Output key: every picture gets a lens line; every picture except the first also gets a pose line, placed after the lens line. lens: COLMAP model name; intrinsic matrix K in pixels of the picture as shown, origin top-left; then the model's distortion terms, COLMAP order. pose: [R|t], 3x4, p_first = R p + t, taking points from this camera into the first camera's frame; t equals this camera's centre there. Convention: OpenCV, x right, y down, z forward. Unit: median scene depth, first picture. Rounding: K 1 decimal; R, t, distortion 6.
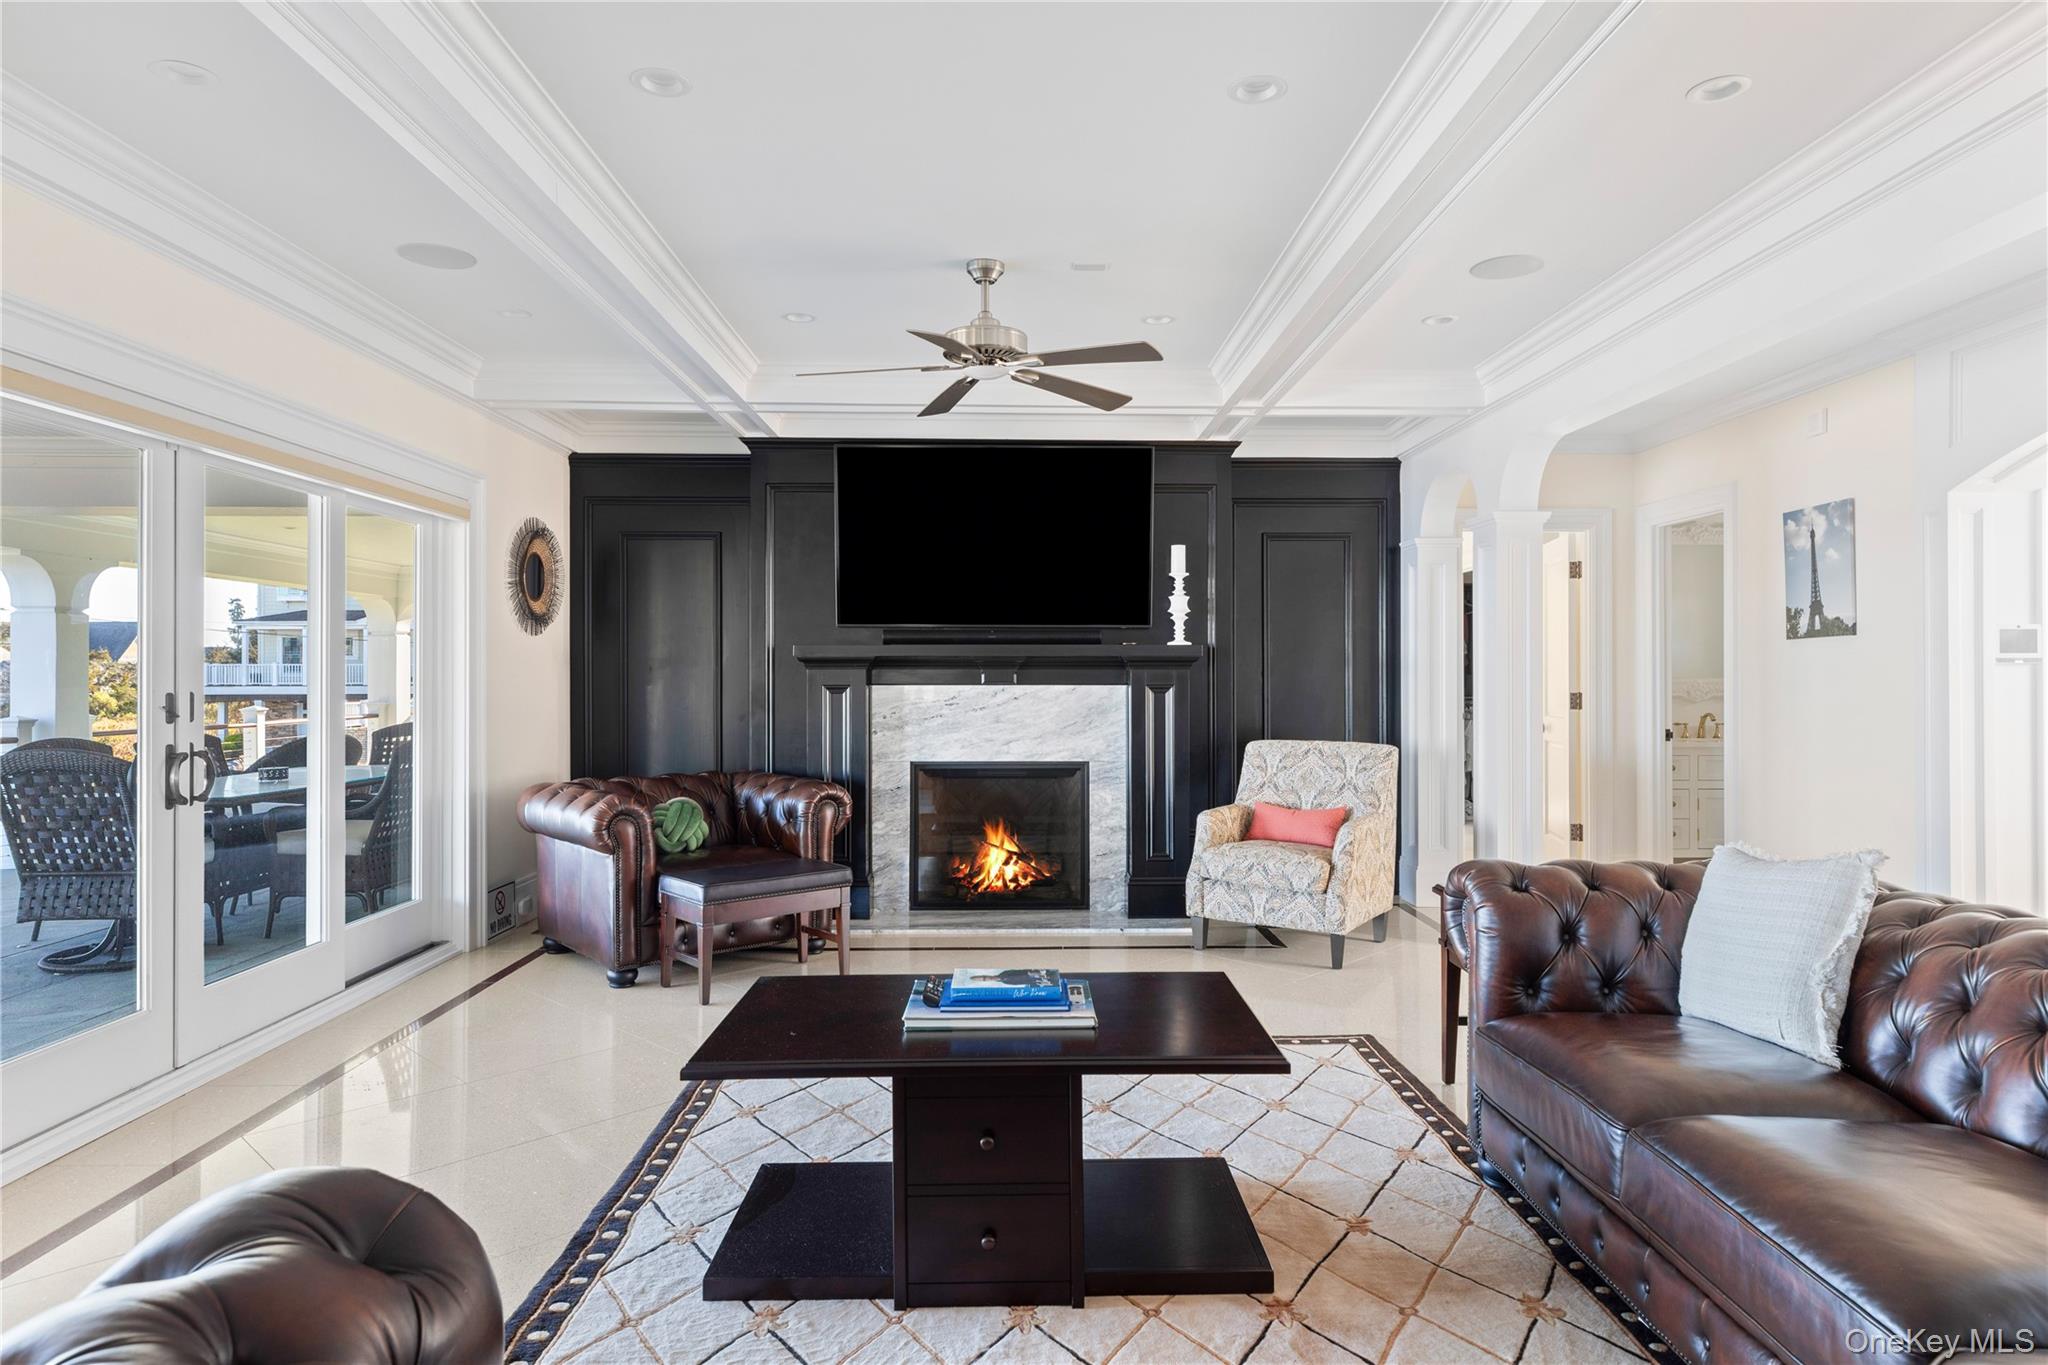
lens RADIAL K [[1198.2, 0, 1028.2], [0, 1198.2, 681.6], [0, 0, 1]] dist [-0.003242, -0.000372]
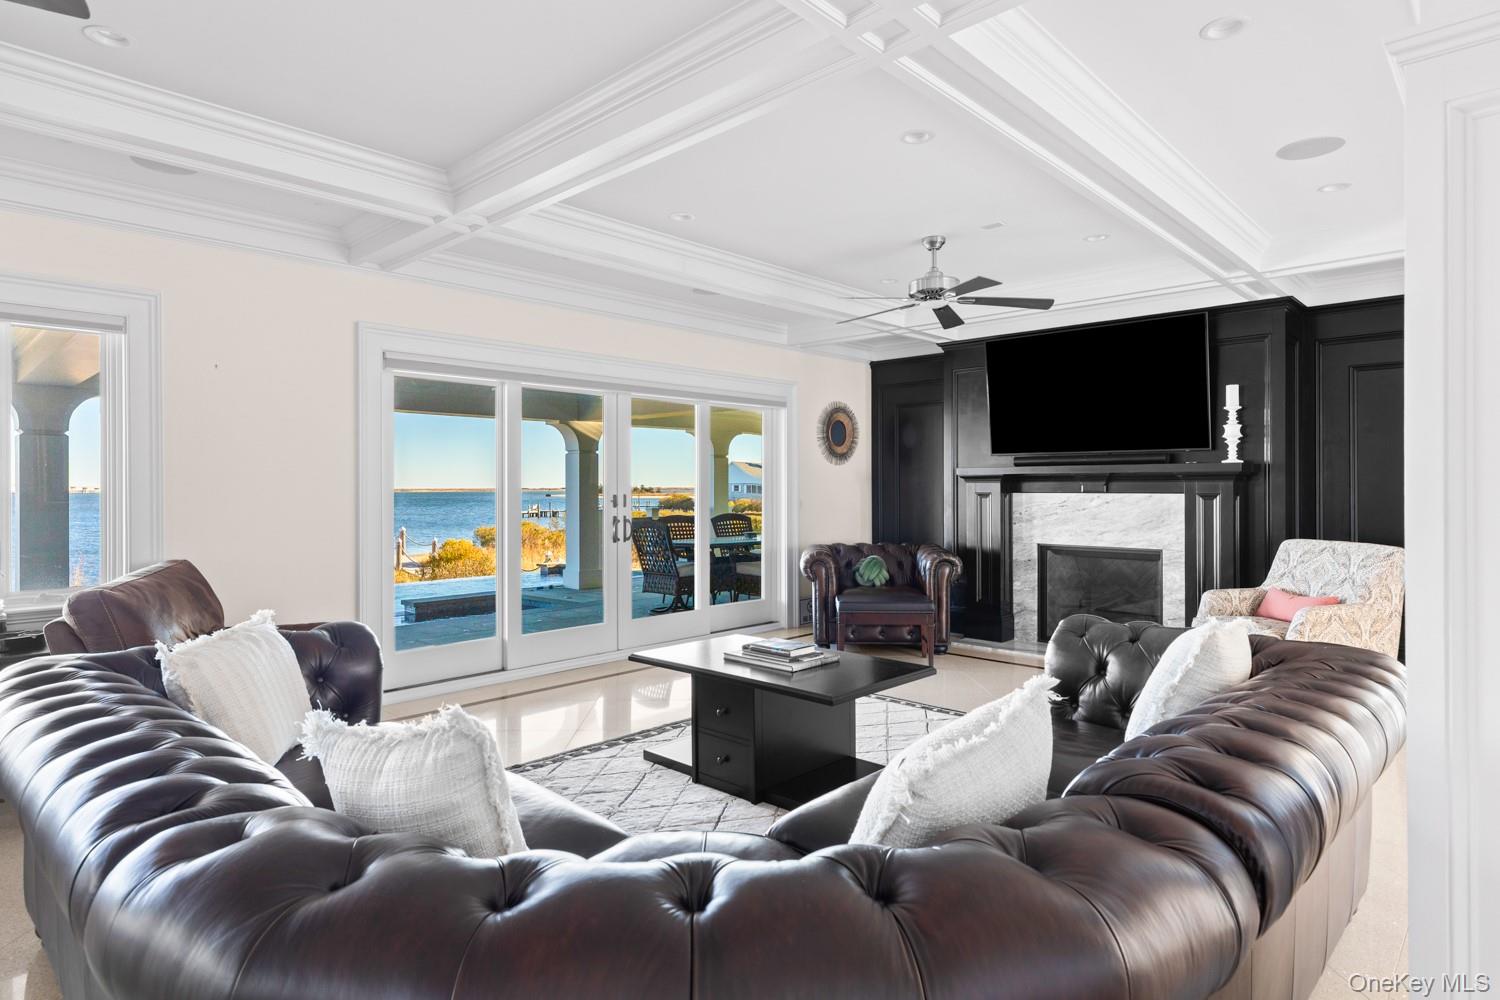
lens RADIAL K [[826.4, 0, 759.4], [0, 826.4, 492.3], [0, 0, 1]] dist [0.001599, 0.000622]
pose [[0.710175, 0.003201, -0.704018, 0.392225], [-0.002140, 0.999995, 0.002388, 0.000299], [0.704022, -0.000189, 0.710178, 0.011174]]
